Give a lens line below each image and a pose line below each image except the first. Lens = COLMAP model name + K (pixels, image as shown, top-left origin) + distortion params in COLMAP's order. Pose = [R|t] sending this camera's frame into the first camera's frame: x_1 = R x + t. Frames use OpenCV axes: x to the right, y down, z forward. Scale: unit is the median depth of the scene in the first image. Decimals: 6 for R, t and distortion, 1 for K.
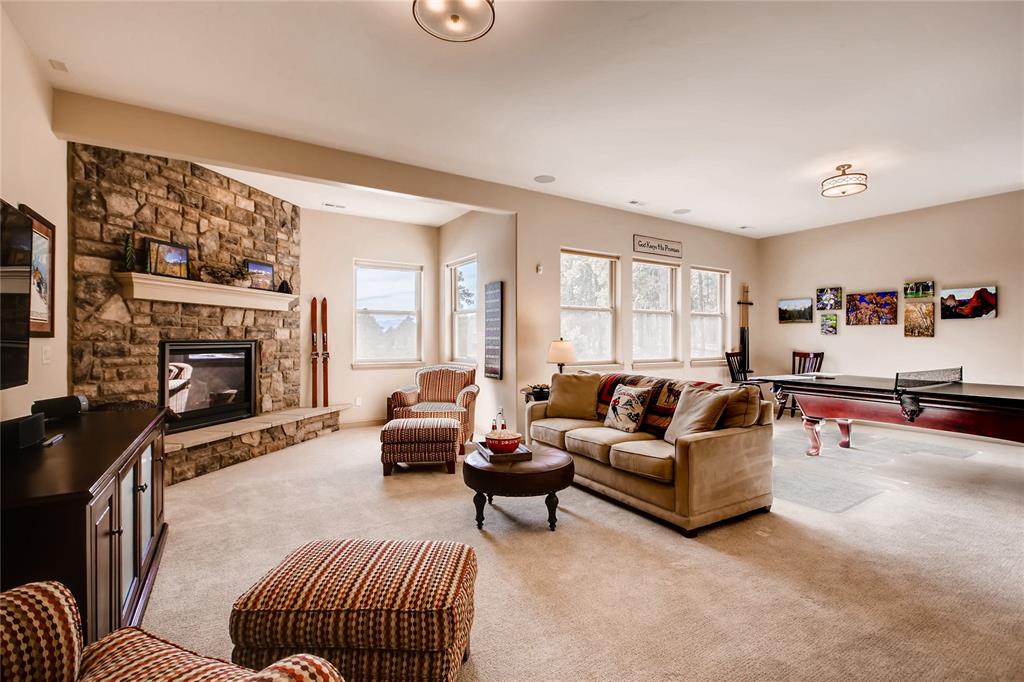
lens RADIAL K [[461.7, 0, 516.8], [0, 461.7, 338.3], [0, 0, 1]] dist [0.003703, 0.000403]
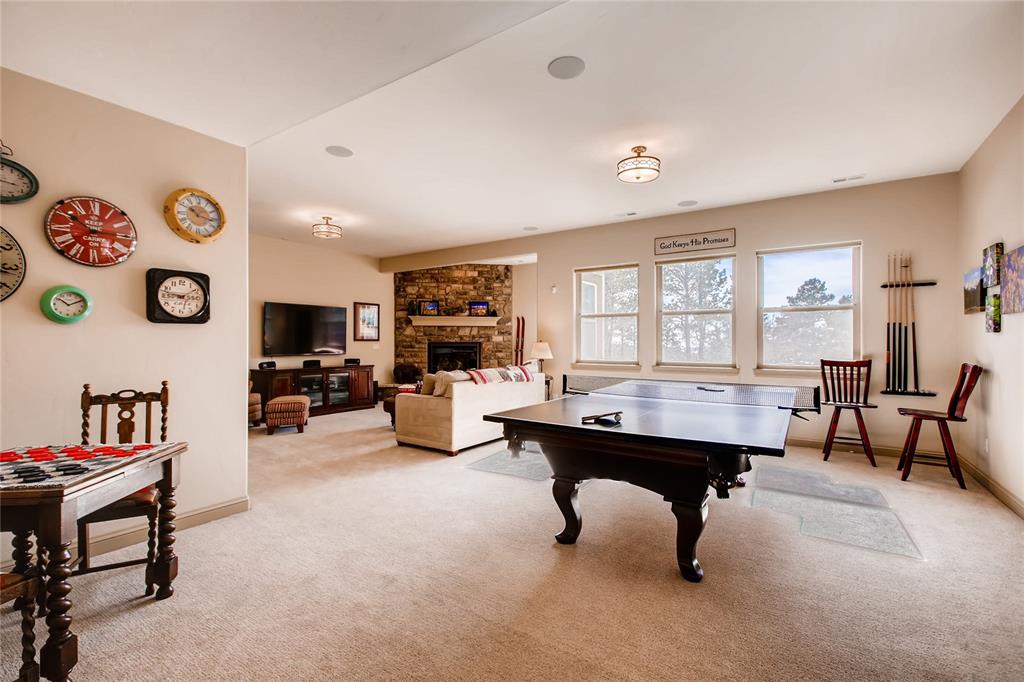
lens RADIAL K [[461.7, 0, 514.0], [0, 461.7, 342.3], [0, 0, 1]] dist [0.003703, 0.000403]
pose [[0.396759, -0.000583, -0.917923, 1.396708], [0.002878, 0.999996, 0.000609, 0.004695], [0.917918, -0.002883, 0.396759, 0.399343]]
